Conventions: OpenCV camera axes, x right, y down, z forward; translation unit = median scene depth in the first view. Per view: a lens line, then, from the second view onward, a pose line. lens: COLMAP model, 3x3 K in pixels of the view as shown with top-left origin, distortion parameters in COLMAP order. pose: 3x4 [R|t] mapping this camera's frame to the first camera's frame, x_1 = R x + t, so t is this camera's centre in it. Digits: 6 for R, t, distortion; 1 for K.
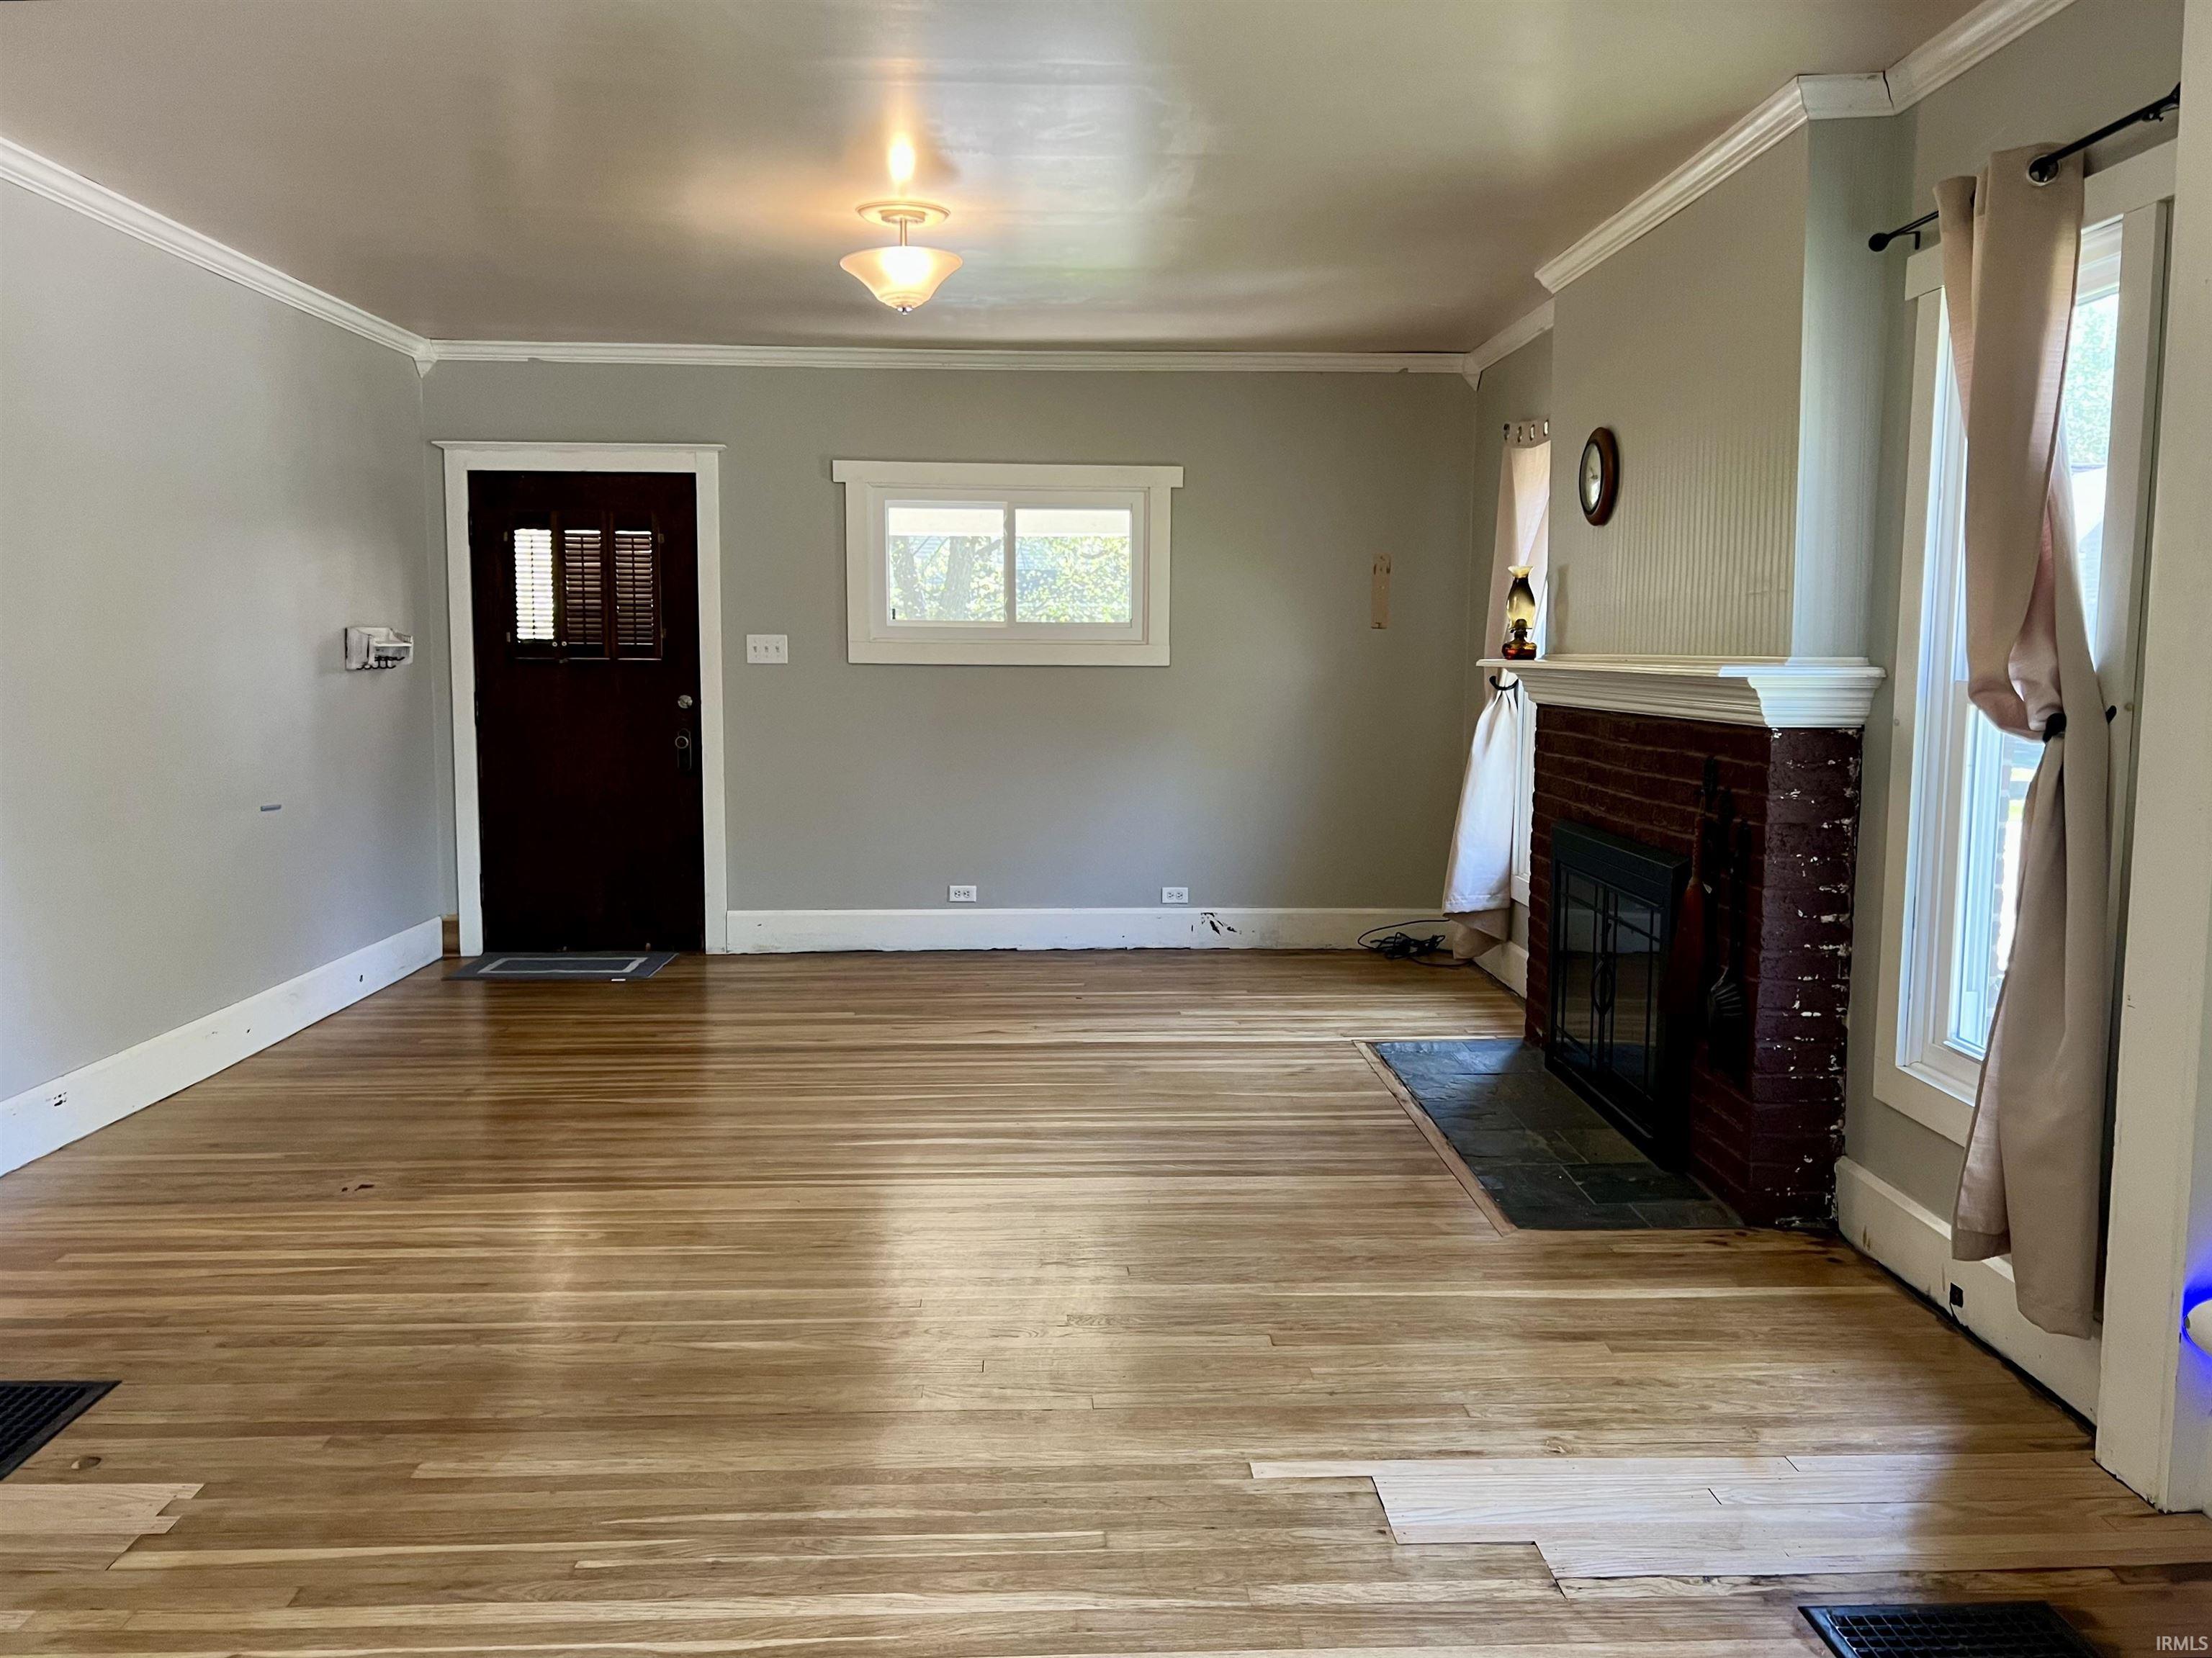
lens RADIAL K [[1667.6, 0, 1106.0], [0, 1667.6, 829.0], [0, 0, 1]] dist [0.125292, -0.181729]
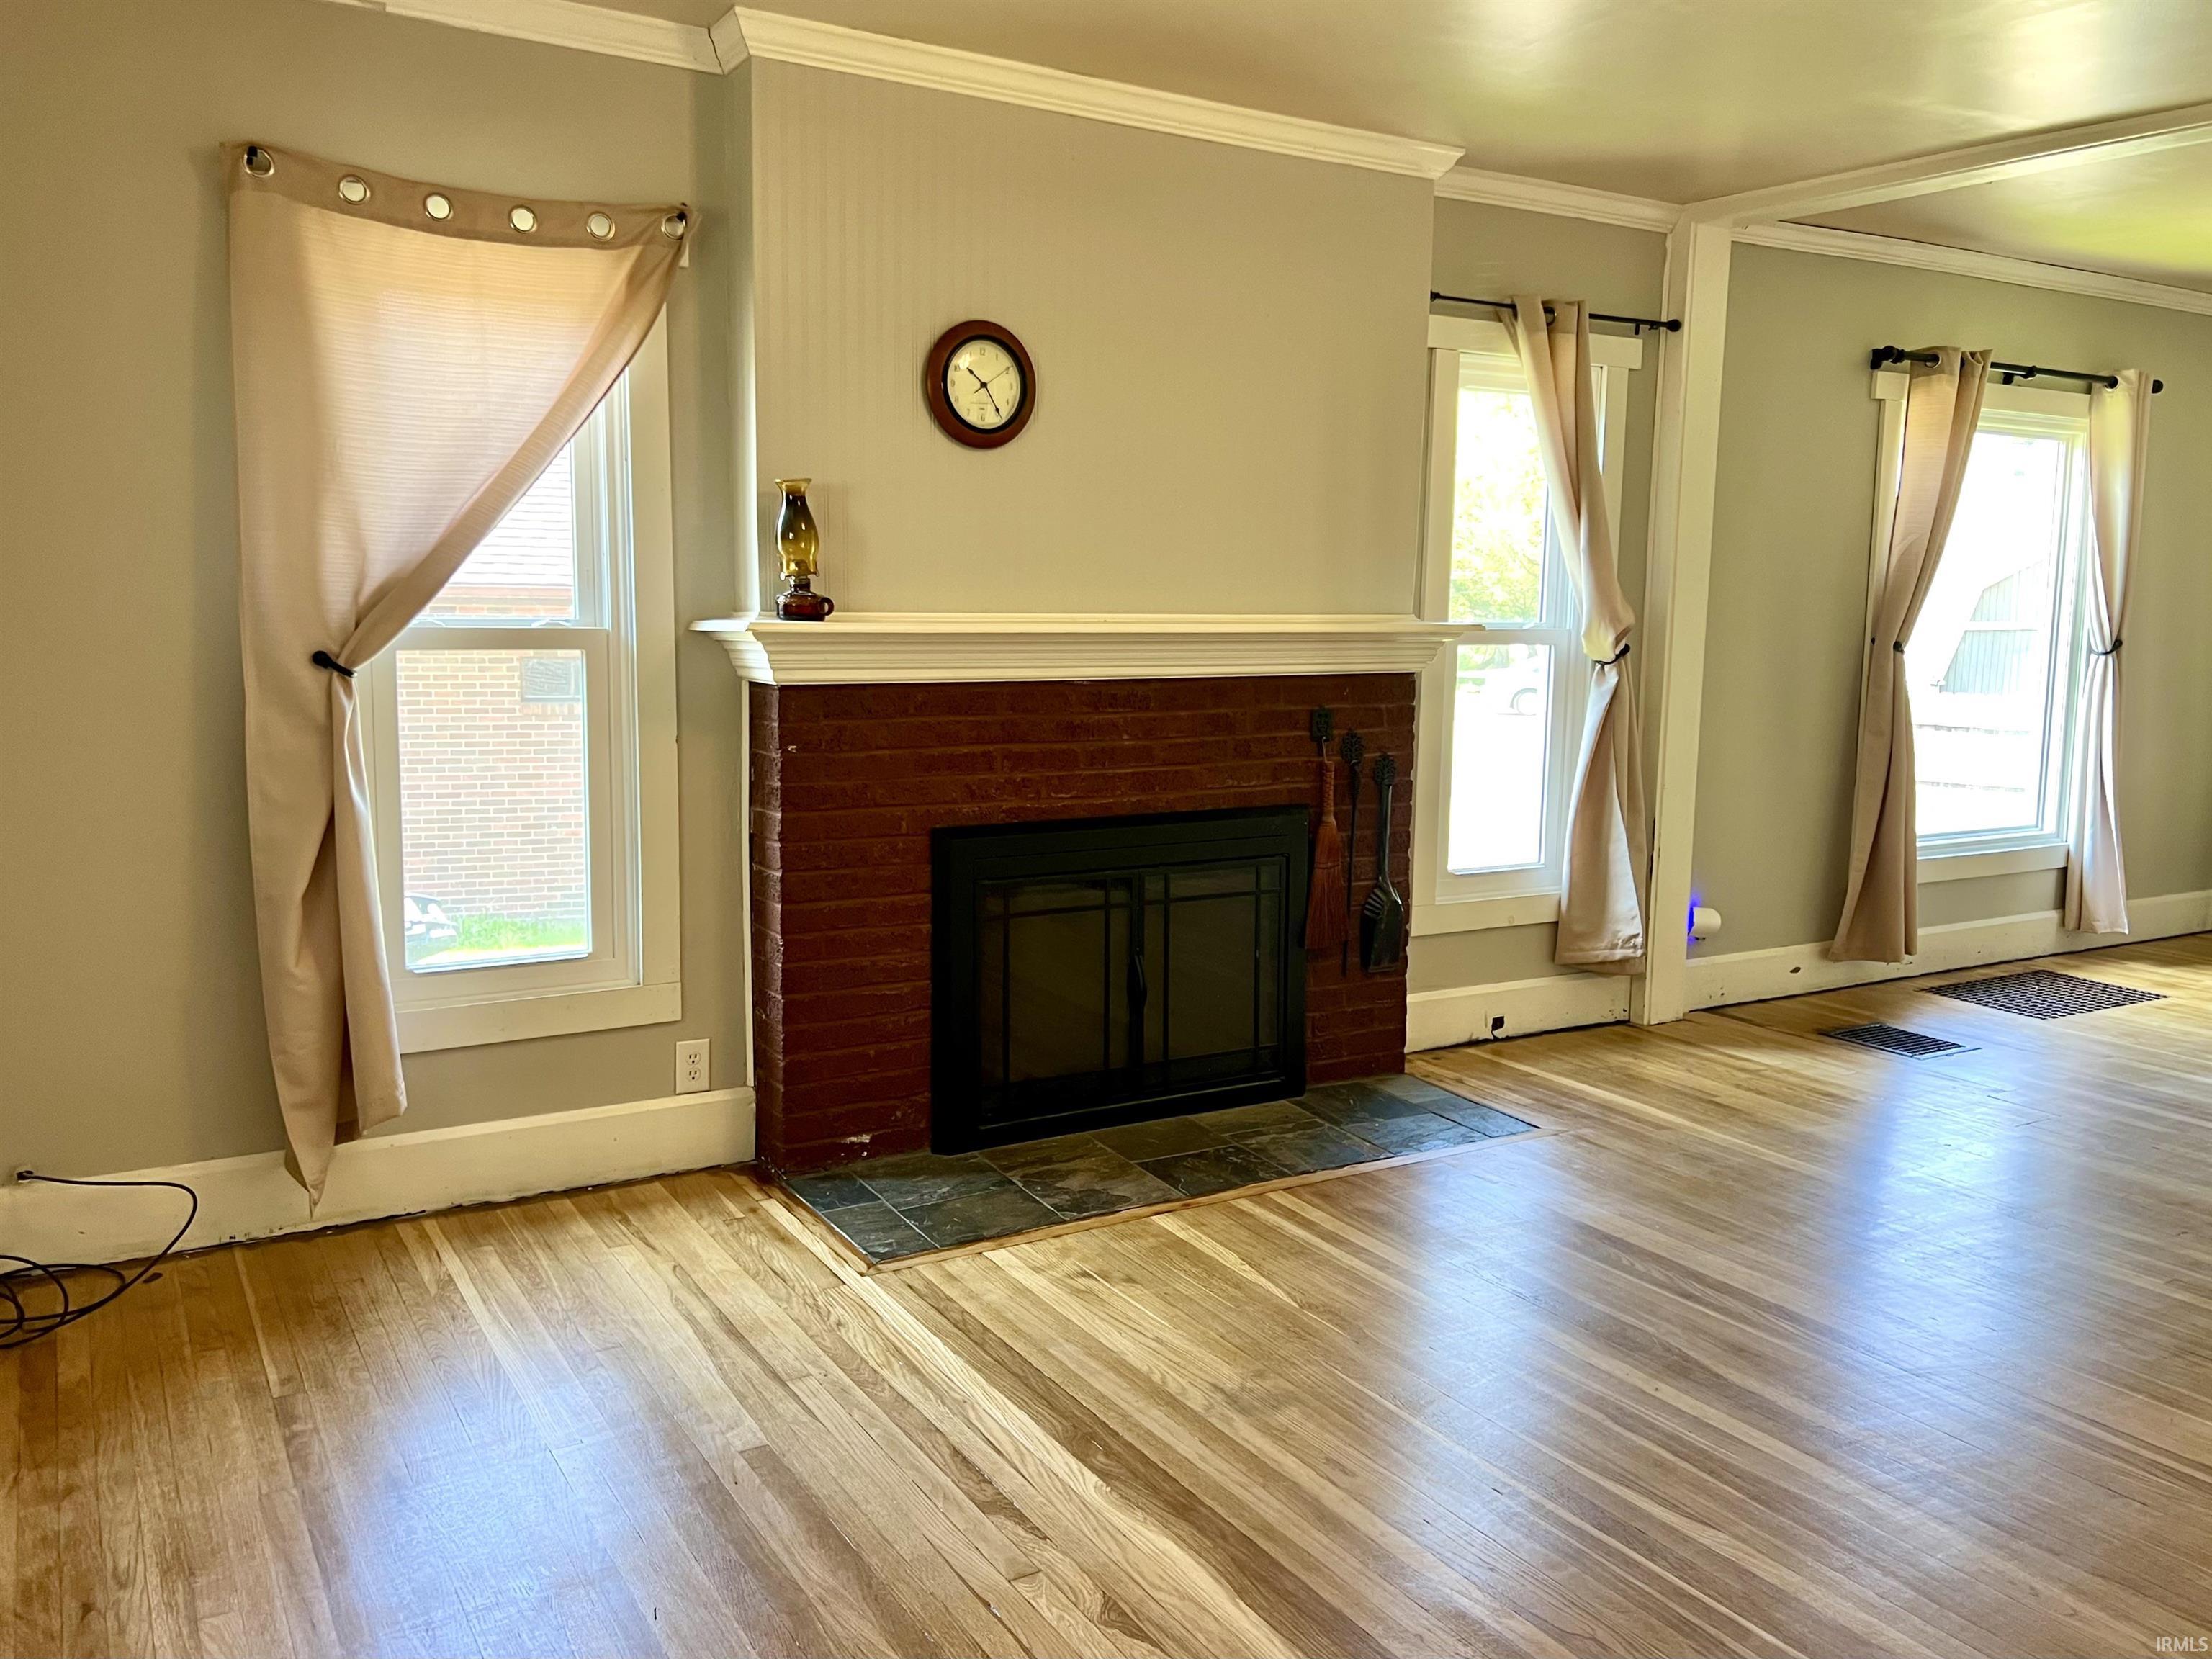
lens RADIAL K [[1701.9, 0, 1106.0], [0, 1701.9, 829.5], [0, 0, 1]] dist [0.118156, -0.215408]
pose [[-0.481235, -0.118529, 0.868541, -0.425796], [0.083969, 0.980027, 0.180268, -0.136146], [-0.872561, 0.159681, -0.461671, 1.274254]]
